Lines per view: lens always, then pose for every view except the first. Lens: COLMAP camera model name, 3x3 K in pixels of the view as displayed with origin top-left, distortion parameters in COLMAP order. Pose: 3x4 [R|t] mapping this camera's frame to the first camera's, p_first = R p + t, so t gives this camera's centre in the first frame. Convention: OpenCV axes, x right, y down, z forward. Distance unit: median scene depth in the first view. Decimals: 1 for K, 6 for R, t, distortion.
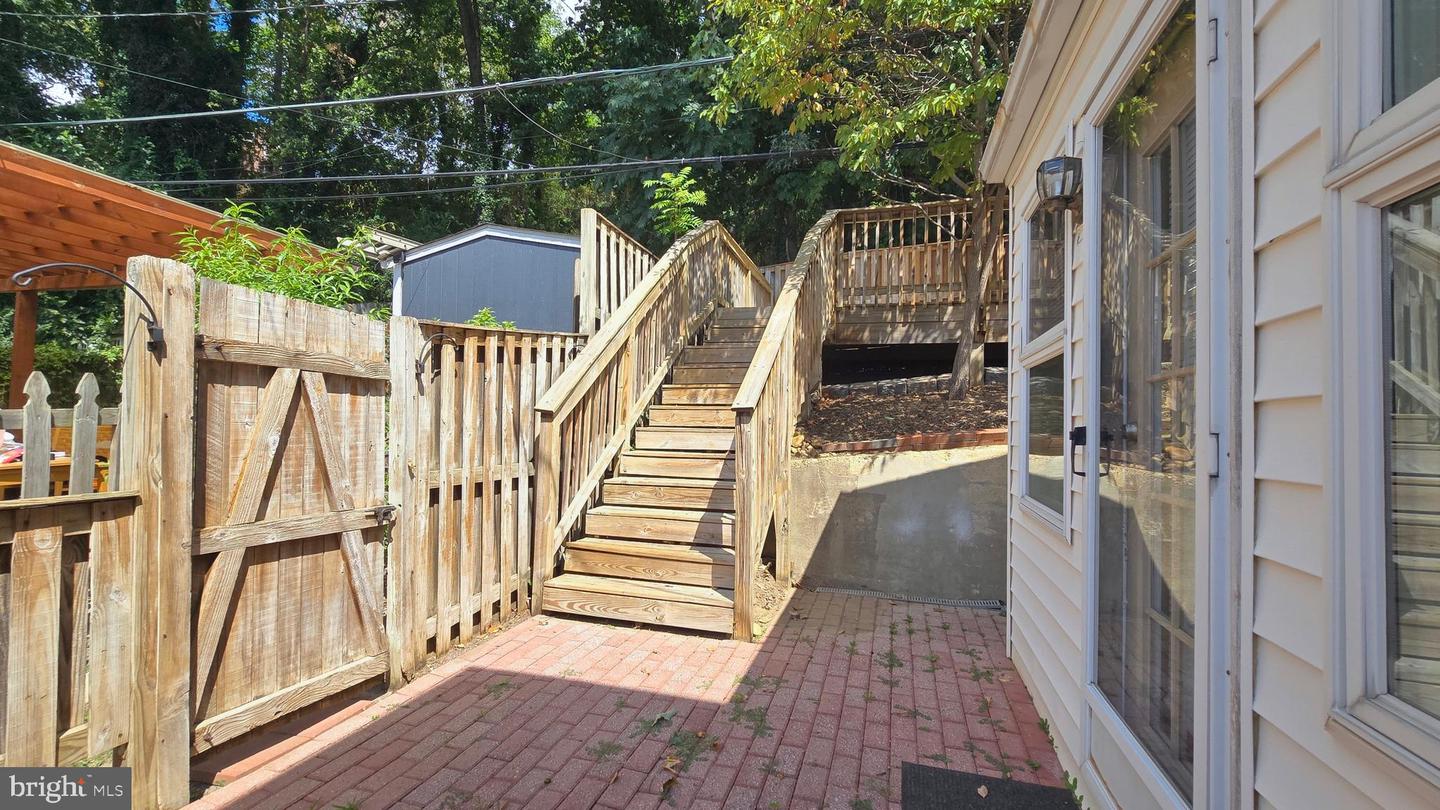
lens RADIAL K [[611.0, 0, 711.4], [0, 611.0, 409.2], [0, 0, 1]] dist [-0.007936, 0.000294]
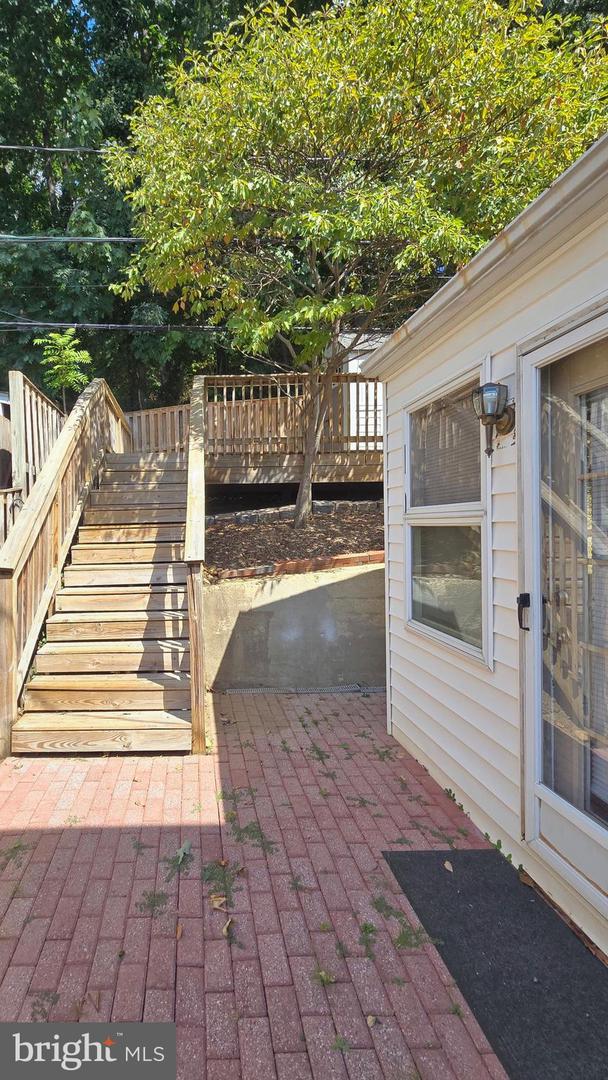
lens RADIAL K [[482.0, 0, 193.5], [0, 482.0, 533.8], [0, 0, 1]] dist [-0.009745, 0.000688]
pose [[0.956019, -0.037506, 0.290898, -0.202495], [0.026114, 0.998736, 0.042944, -0.087901], [-0.292141, -0.033459, 0.955790, 0.102778]]
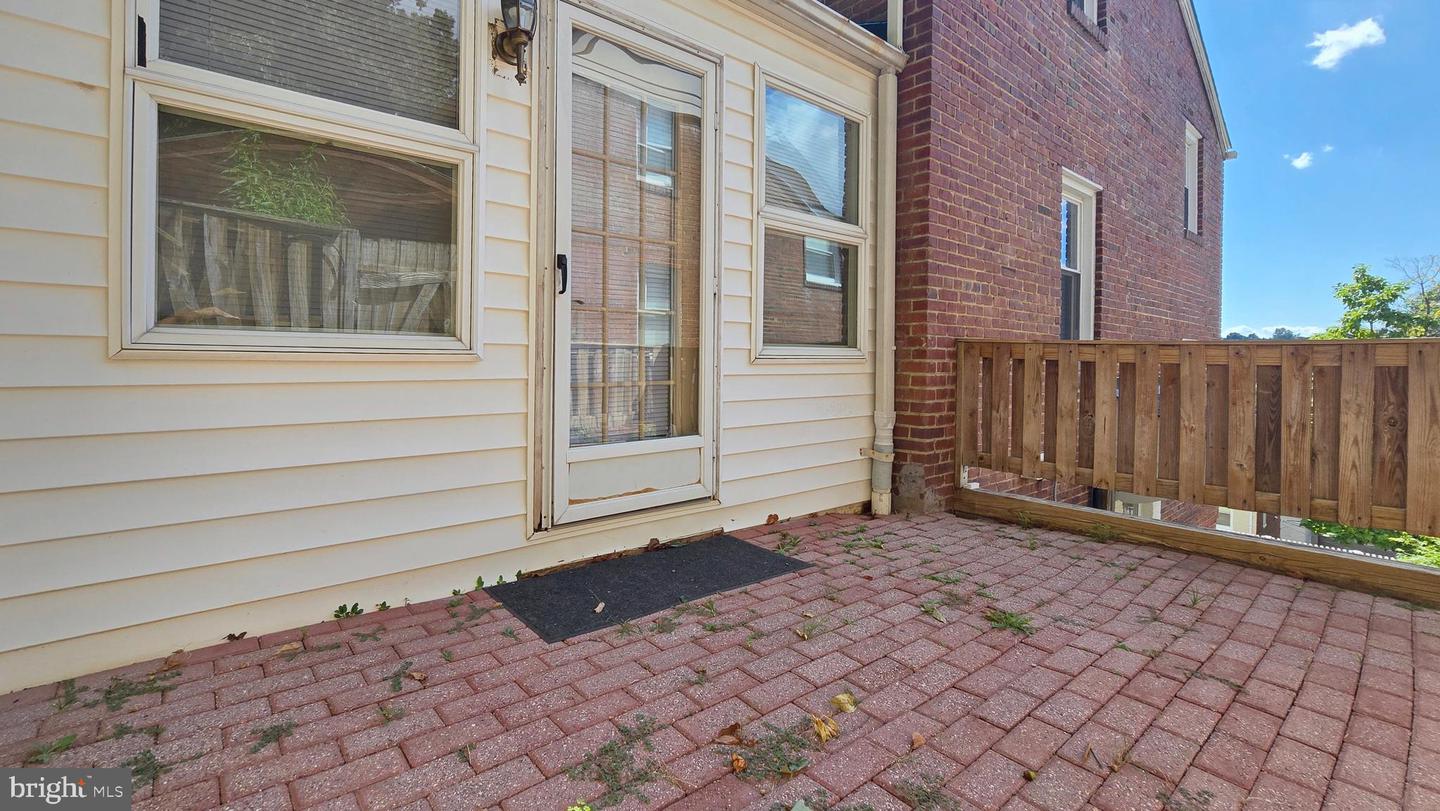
lens RADIAL K [[618.2, 0, 709.6], [0, 618.2, 360.2], [0, 0, 1]] dist [-0.013944, 0.000490]
pose [[-0.835255, -0.037129, 0.548608, -0.181405], [-0.045978, 0.998940, -0.002395, 0.116510], [-0.547937, -0.027224, -0.836076, 0.952458]]
